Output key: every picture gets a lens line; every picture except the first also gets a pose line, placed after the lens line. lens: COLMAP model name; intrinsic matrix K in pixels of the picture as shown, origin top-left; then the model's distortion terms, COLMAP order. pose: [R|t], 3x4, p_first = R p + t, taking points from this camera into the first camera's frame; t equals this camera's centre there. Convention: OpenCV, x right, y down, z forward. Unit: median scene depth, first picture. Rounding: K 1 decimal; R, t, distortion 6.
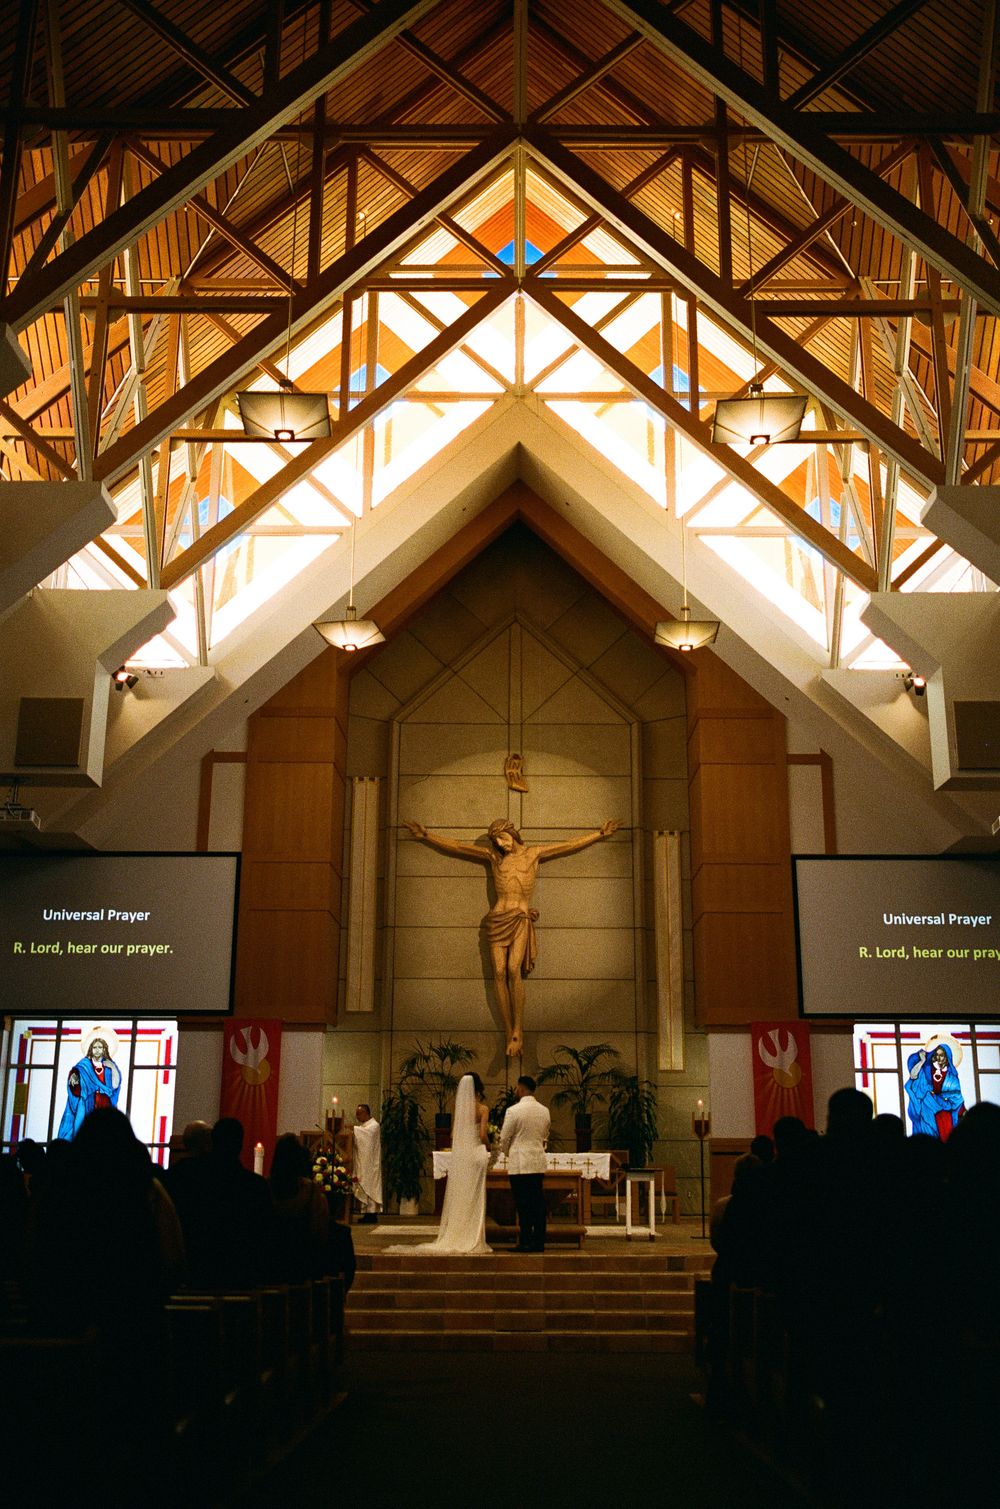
lens RADIAL K [[1466.3, 0, 523.7], [0, 1466.3, 822.1], [0, 0, 1]] dist [0.003838, 0.000000]
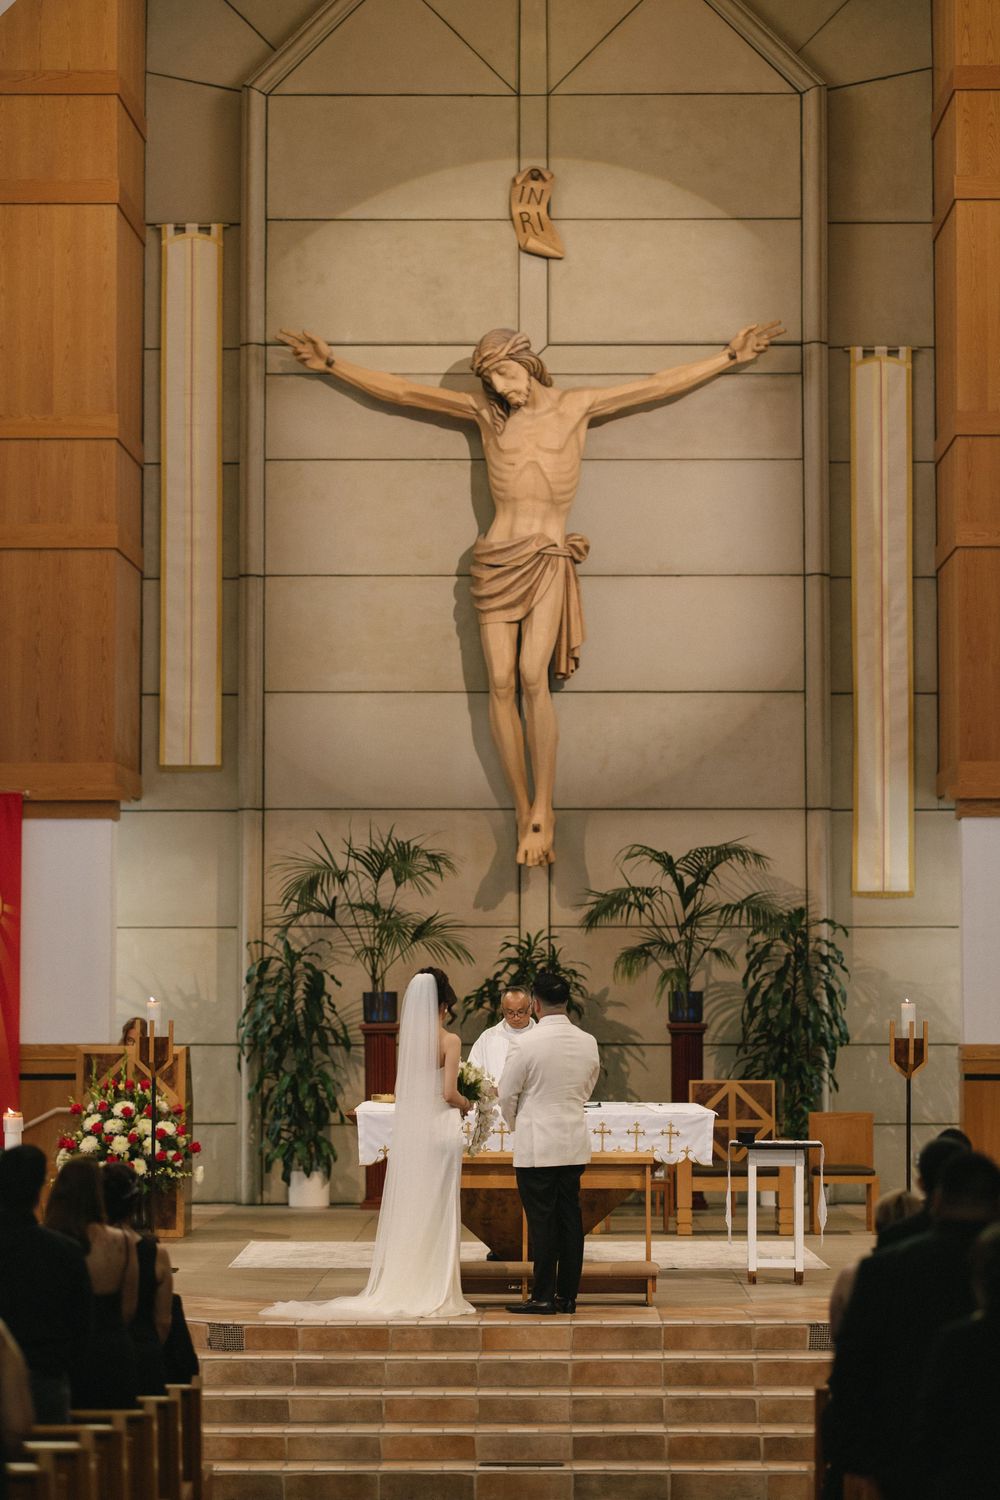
lens RADIAL K [[3950.2, 0, 506.9], [0, 3950.2, 754.4], [0, 0, 1]] dist [-0.013598, 0.000000]
pose [[0.999686, -0.006934, -0.024089, 0.014438], [0.010846, 0.986015, 0.166303, -0.076358], [0.022599, -0.166512, 0.985780, -0.194401]]
